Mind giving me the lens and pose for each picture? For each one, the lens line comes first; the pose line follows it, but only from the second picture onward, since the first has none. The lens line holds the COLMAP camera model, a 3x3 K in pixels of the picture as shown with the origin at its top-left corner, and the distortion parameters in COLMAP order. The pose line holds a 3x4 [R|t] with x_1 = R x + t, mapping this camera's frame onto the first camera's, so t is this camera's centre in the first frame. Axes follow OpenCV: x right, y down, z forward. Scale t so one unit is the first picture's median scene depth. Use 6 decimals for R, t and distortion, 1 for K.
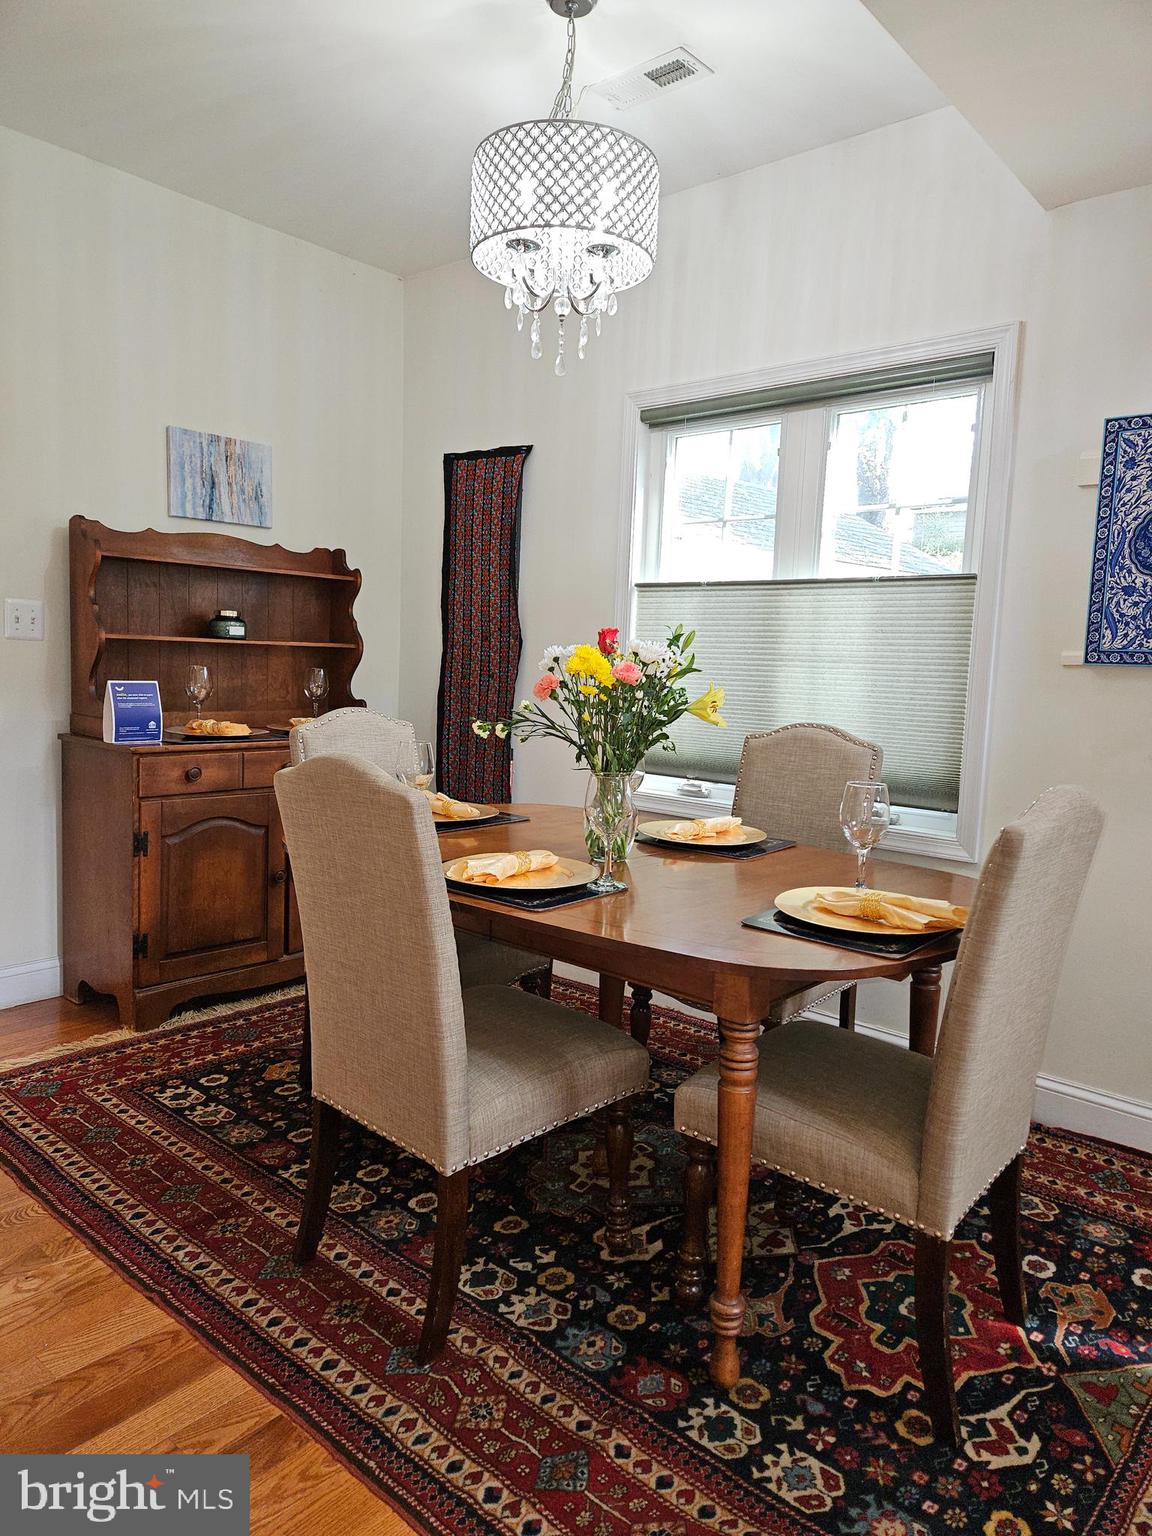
lens RADIAL K [[1033.0, 0, 579.9], [0, 1033.0, 756.0], [0, 0, 1]] dist [0.052356, -0.004776]
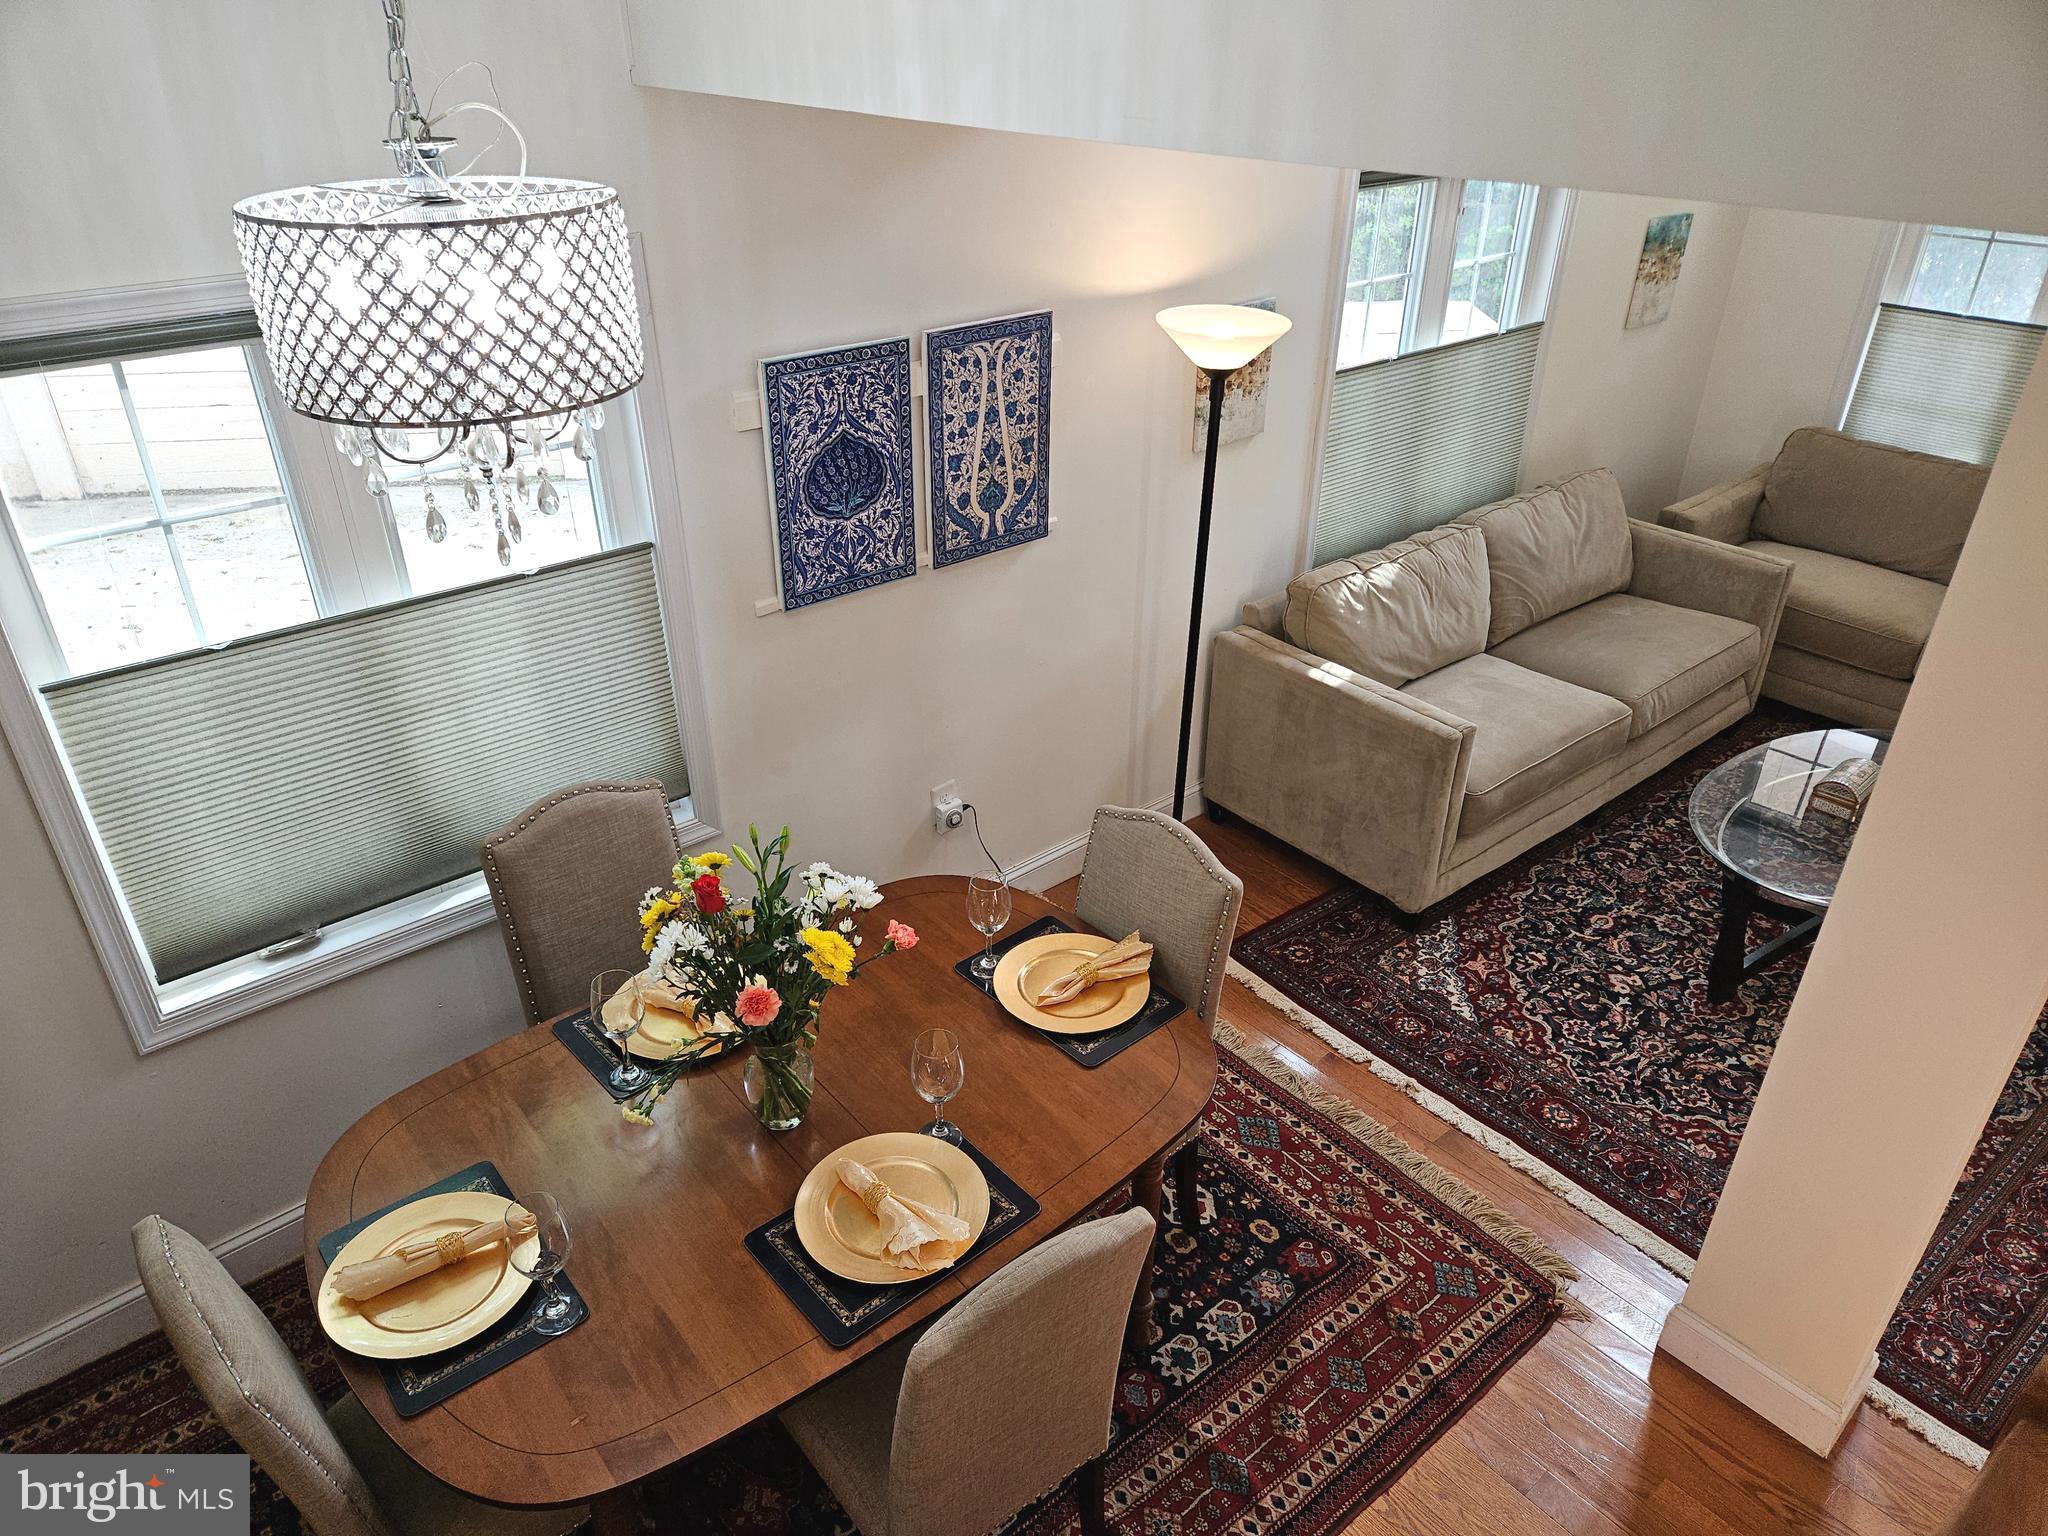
lens RADIAL K [[1377.3, 0, 1018.9], [0, 1377.3, 781.4], [0, 0, 1]] dist [0.052356, -0.004776]
pose [[0.162471, -0.534437, 0.829446, -0.644378], [0.095872, 0.845187, 0.525801, -0.624353], [-0.982045, -0.005907, 0.188556, 0.562096]]
